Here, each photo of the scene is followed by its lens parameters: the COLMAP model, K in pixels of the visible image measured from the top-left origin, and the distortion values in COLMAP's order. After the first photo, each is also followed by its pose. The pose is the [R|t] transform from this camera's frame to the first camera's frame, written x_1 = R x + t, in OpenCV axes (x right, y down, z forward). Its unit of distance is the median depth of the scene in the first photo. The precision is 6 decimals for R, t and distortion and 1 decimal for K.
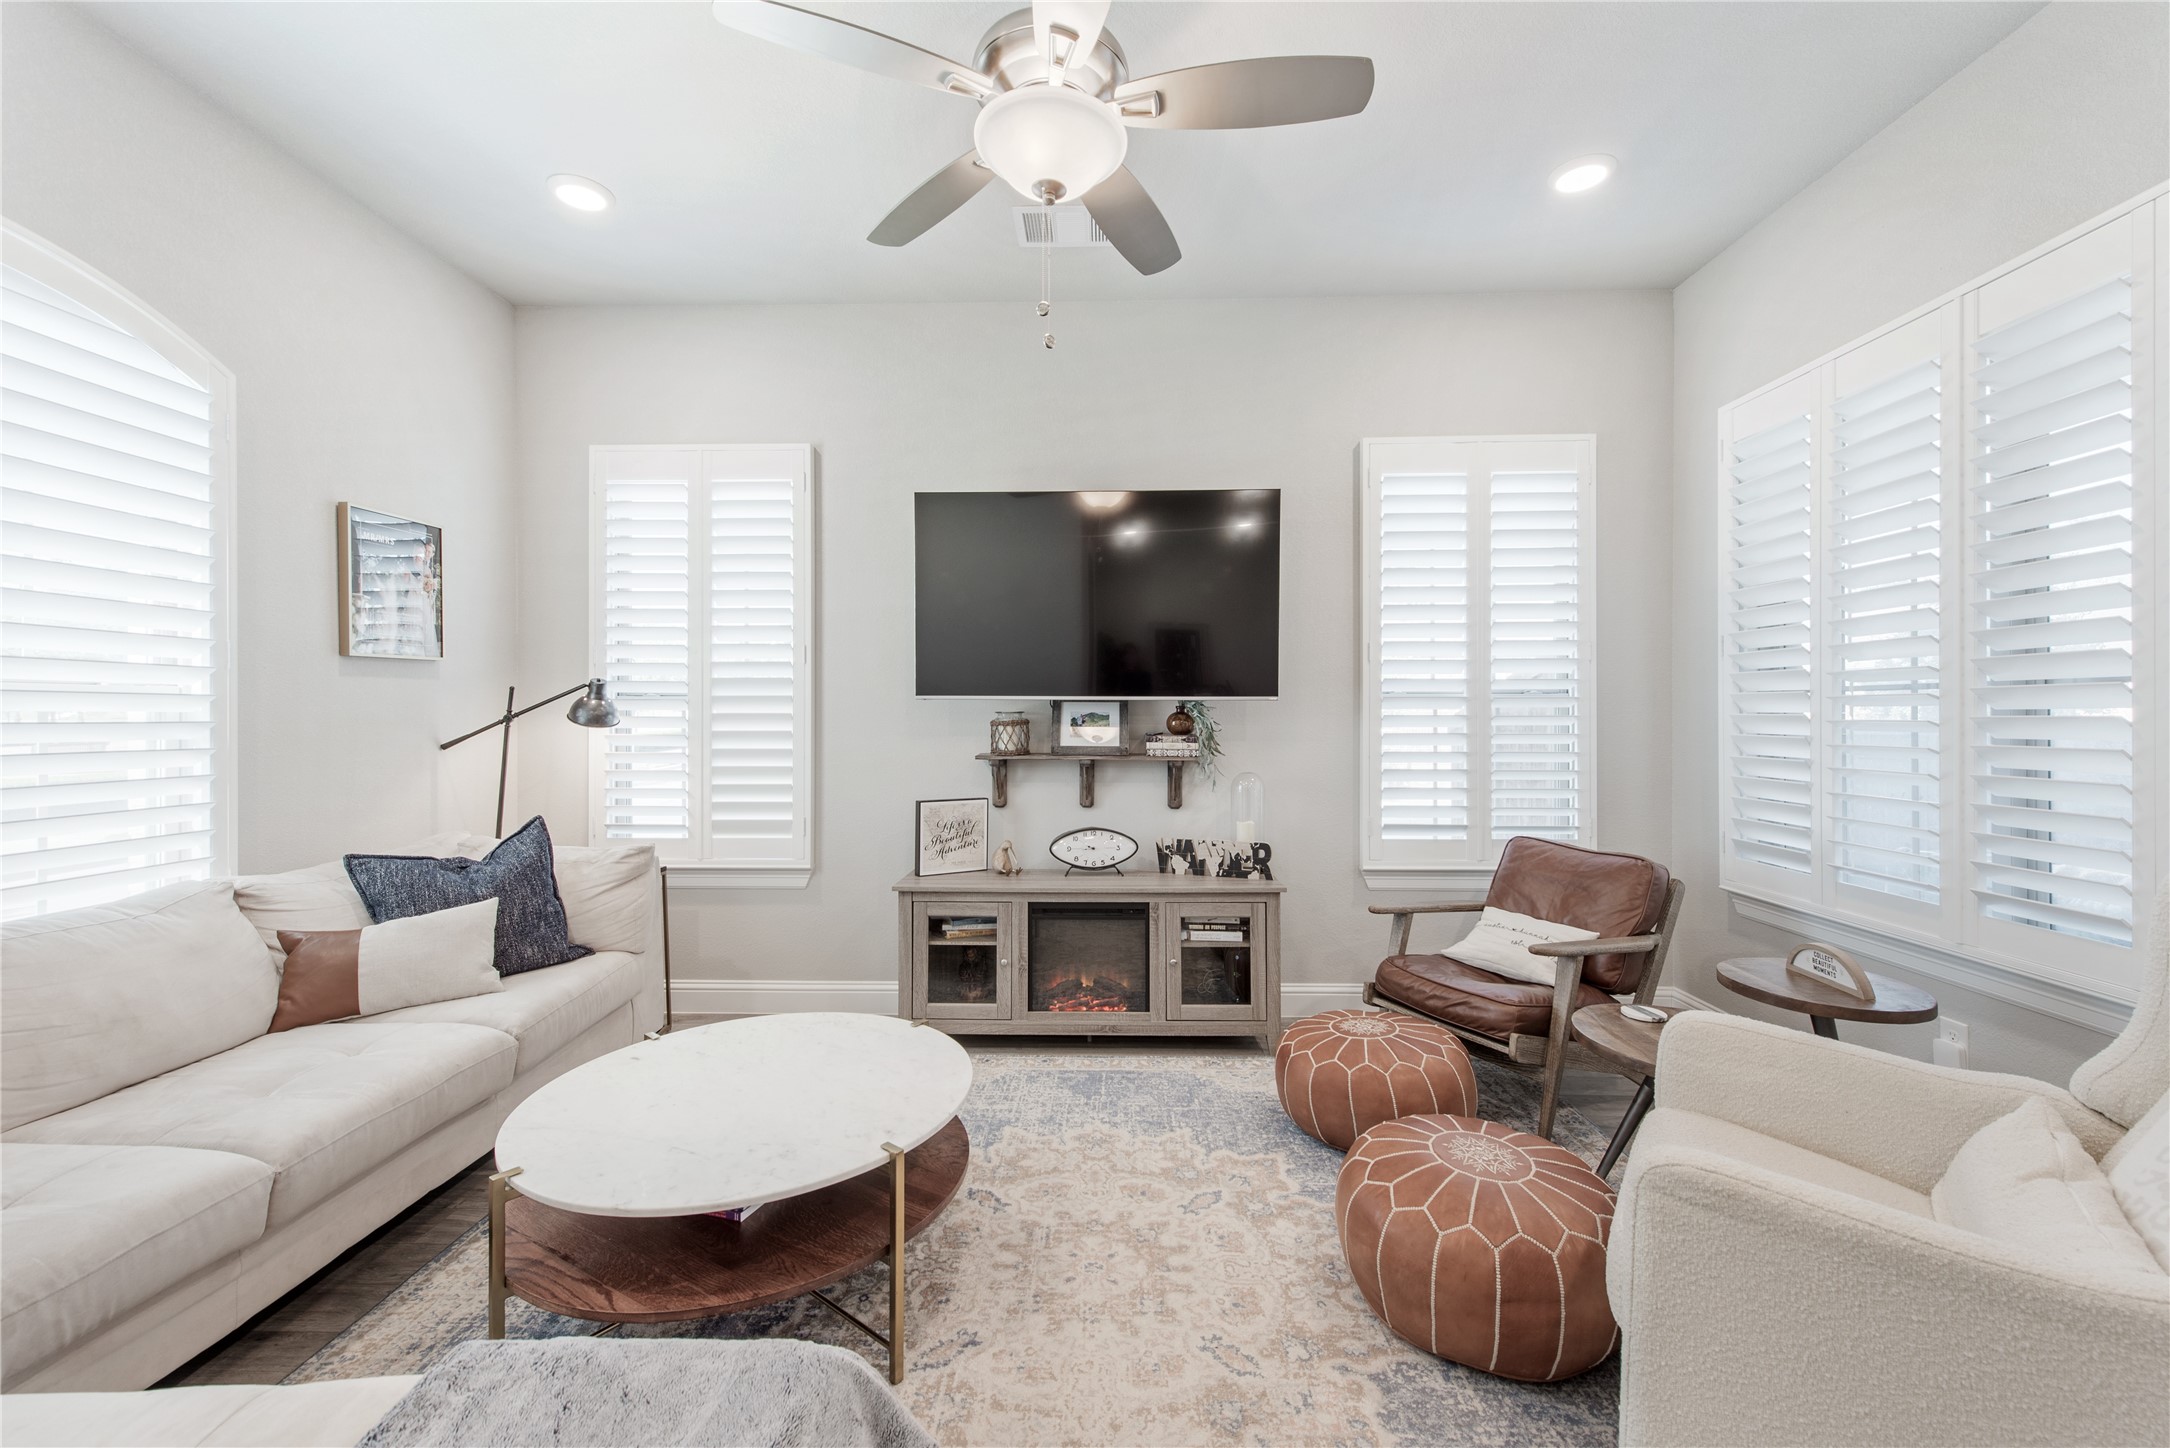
lens RADIAL K [[871.2, 0, 1074.8], [0, 871.2, 720.8], [0, 0, 1]] dist [0.002632, -0.000048]
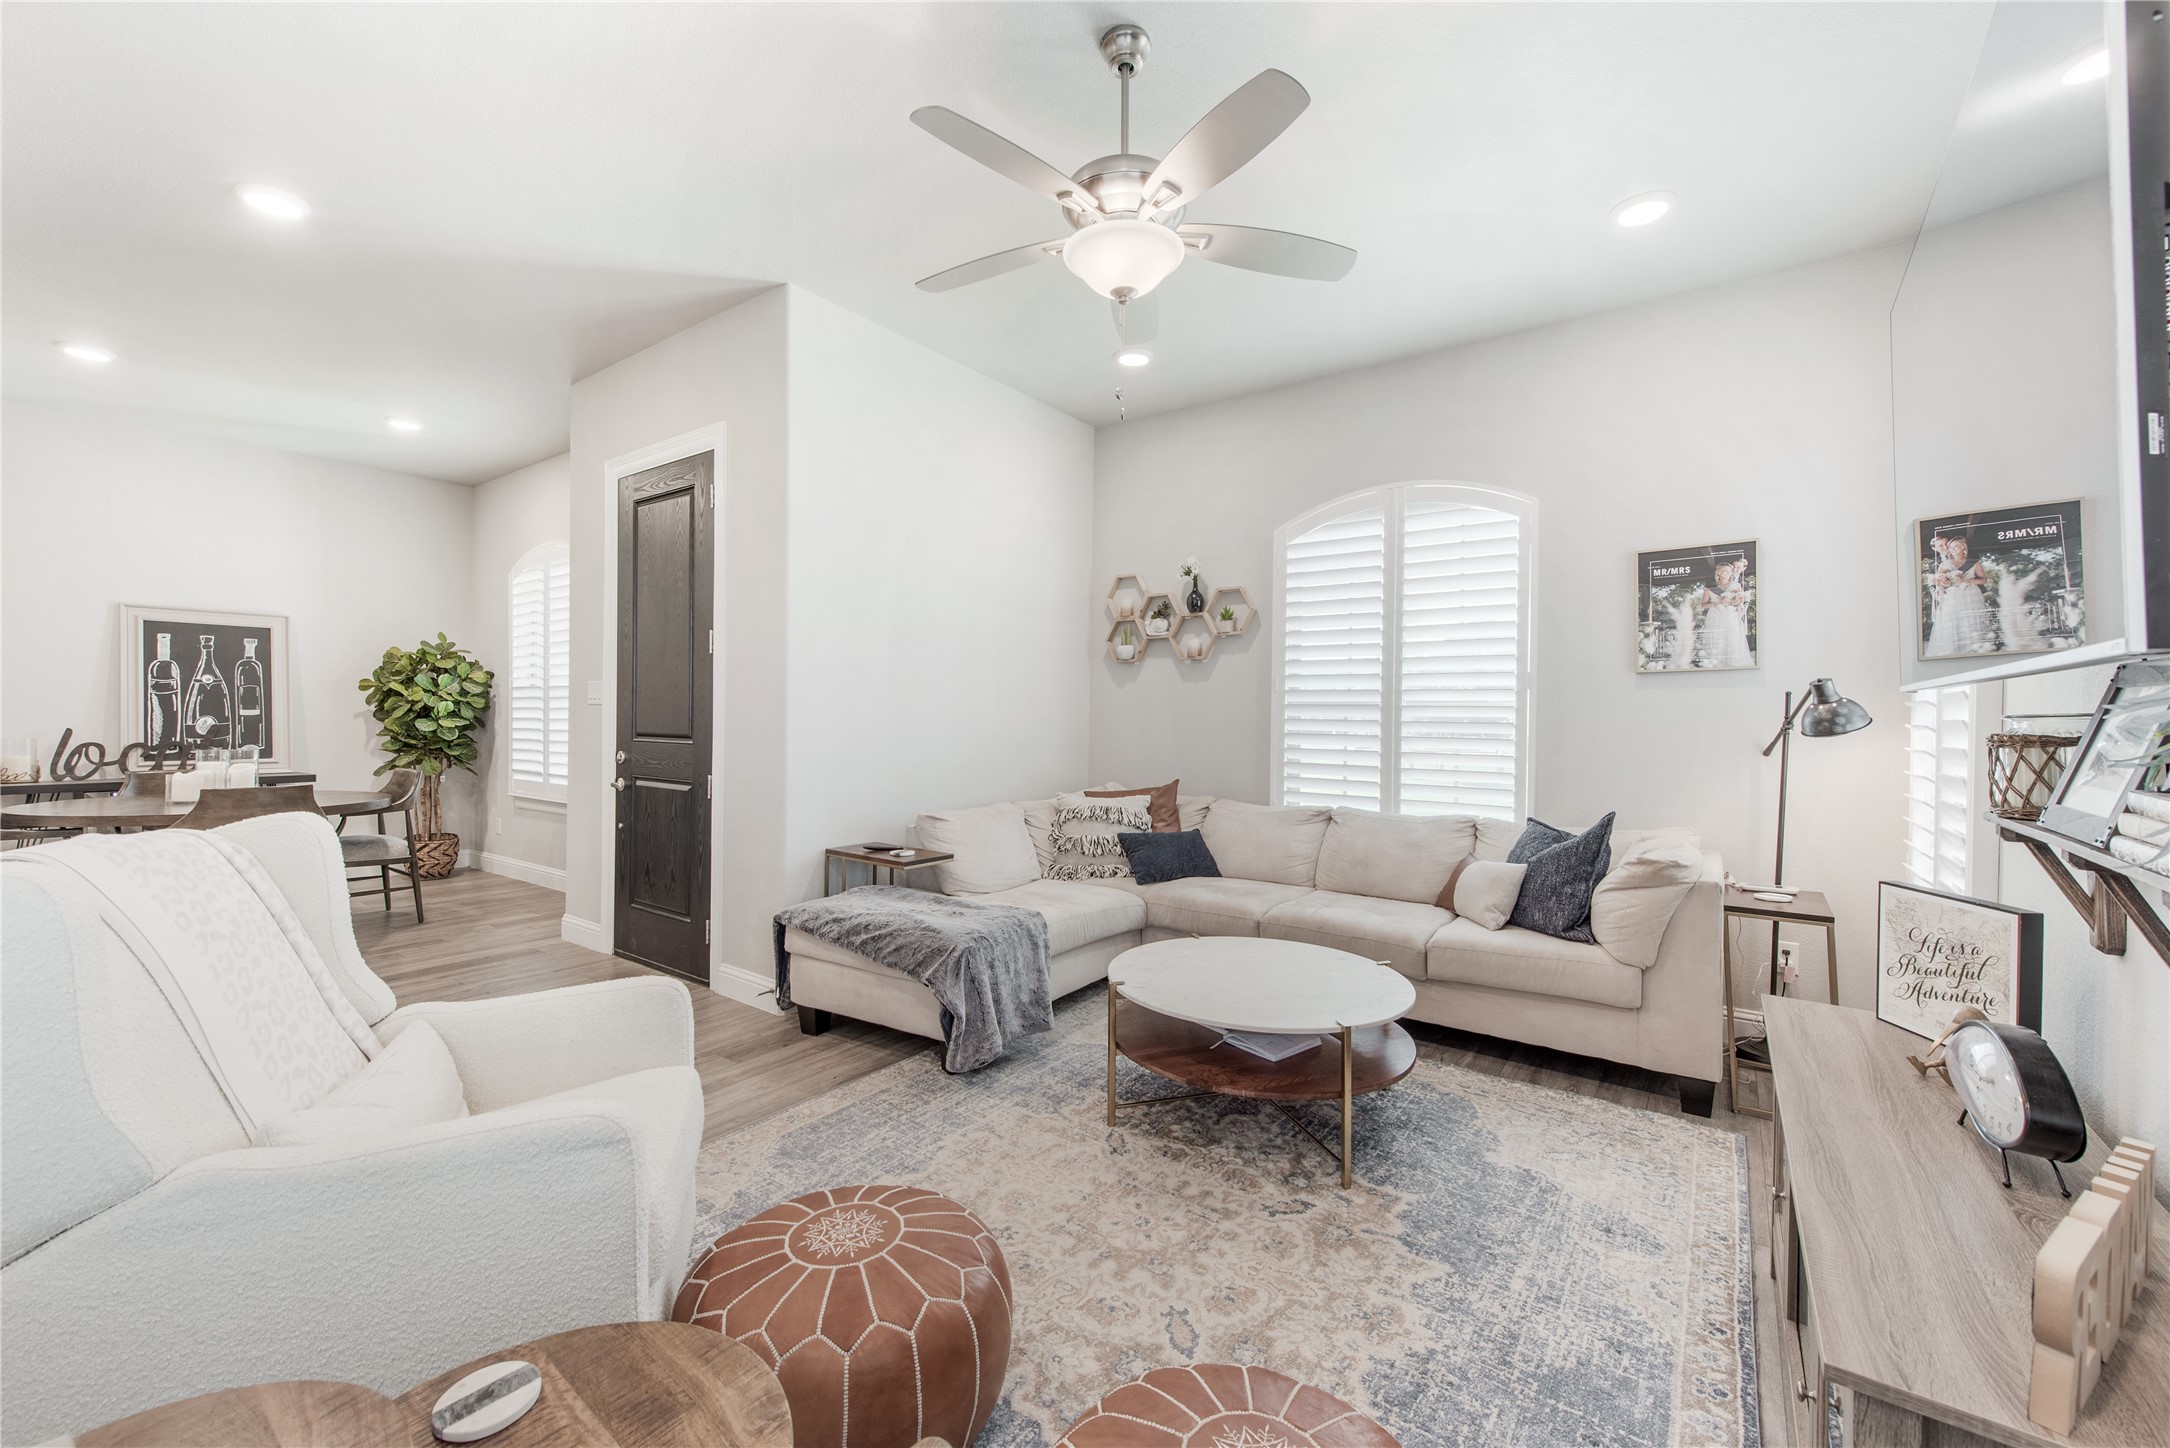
lens RADIAL K [[871.2, 0, 1074.8], [0, 871.2, 720.8], [0, 0, 1]] dist [0.002632, -0.000048]
pose [[-0.576424, -0.000180, -0.817151, 0.747157], [-0.017147, 0.999782, 0.011875, -0.007255], [0.816971, 0.020857, -0.576302, 1.204668]]
